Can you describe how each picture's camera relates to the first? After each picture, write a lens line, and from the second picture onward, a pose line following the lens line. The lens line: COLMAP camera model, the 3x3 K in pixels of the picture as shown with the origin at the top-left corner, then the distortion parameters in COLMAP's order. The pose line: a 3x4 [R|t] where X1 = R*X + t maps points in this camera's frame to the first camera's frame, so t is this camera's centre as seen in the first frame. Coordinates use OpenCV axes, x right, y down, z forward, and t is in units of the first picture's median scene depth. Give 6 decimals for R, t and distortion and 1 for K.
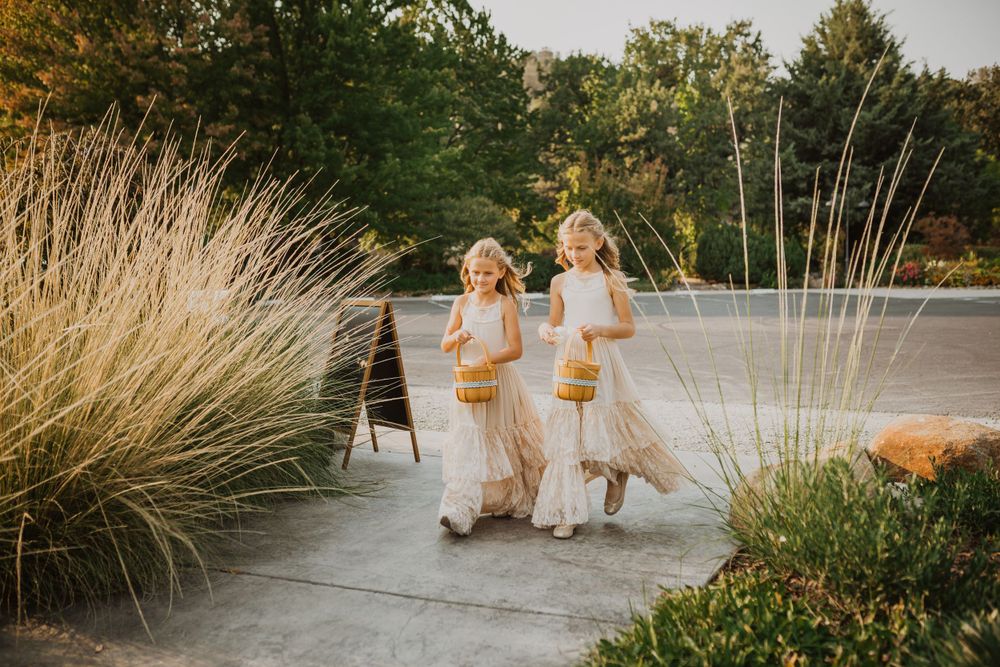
lens RADIAL K [[944.6, 0, 499.6], [0, 944.6, 334.2], [0, 0, 1]] dist [-0.065780, 0.092865]
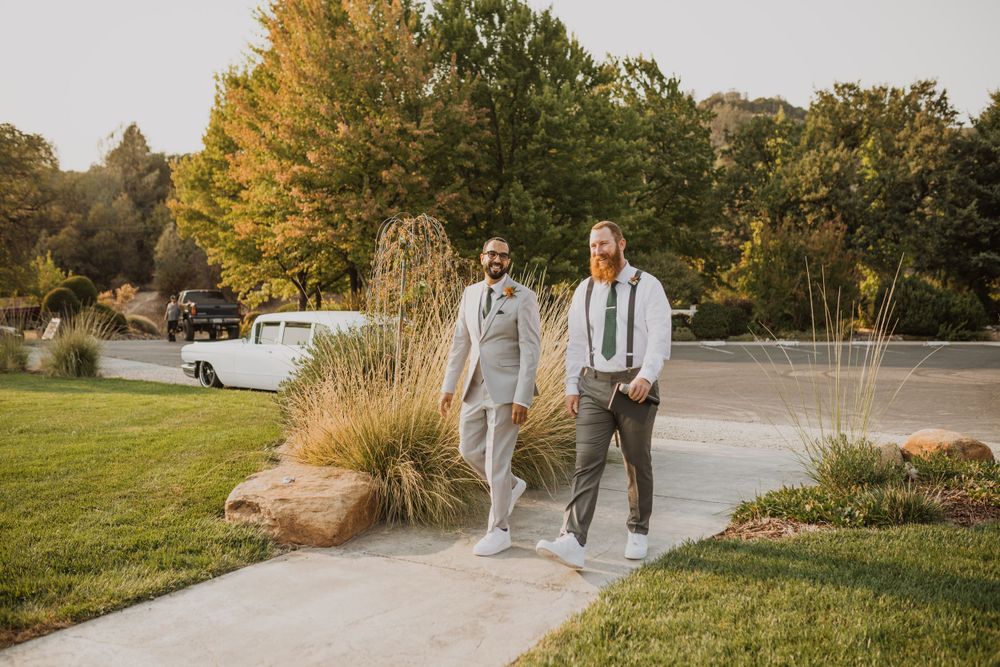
lens RADIAL K [[948.3, 0, 499.9], [0, 948.3, 334.6], [0, 0, 1]] dist [-0.069048, 0.097450]
pose [[0.981956, 0.020606, -0.187984, -0.005697], [-0.028446, 0.998830, -0.039103, -0.000379], [0.186958, 0.043745, 0.981393, -0.146216]]
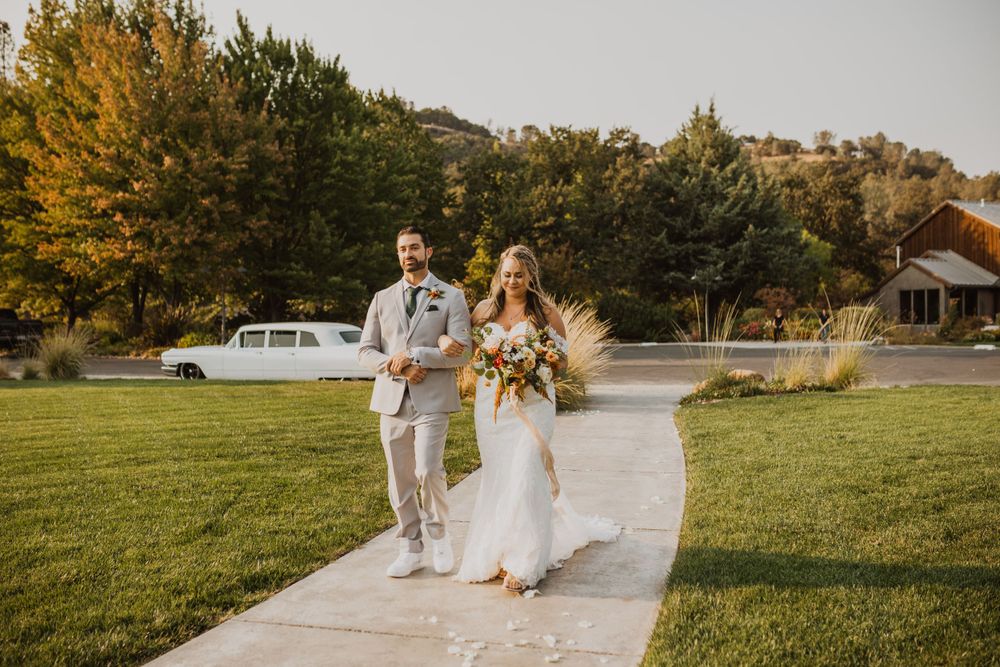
lens RADIAL K [[998.1, 0, 497.3], [0, 998.1, 332.5], [0, 0, 1]] dist [-0.061515, 0.097800]
pose [[0.988484, -0.000222, 0.151322, -0.171537], [0.009385, 0.998164, -0.059844, 0.024049], [-0.151031, 0.060576, 0.986671, -0.431233]]
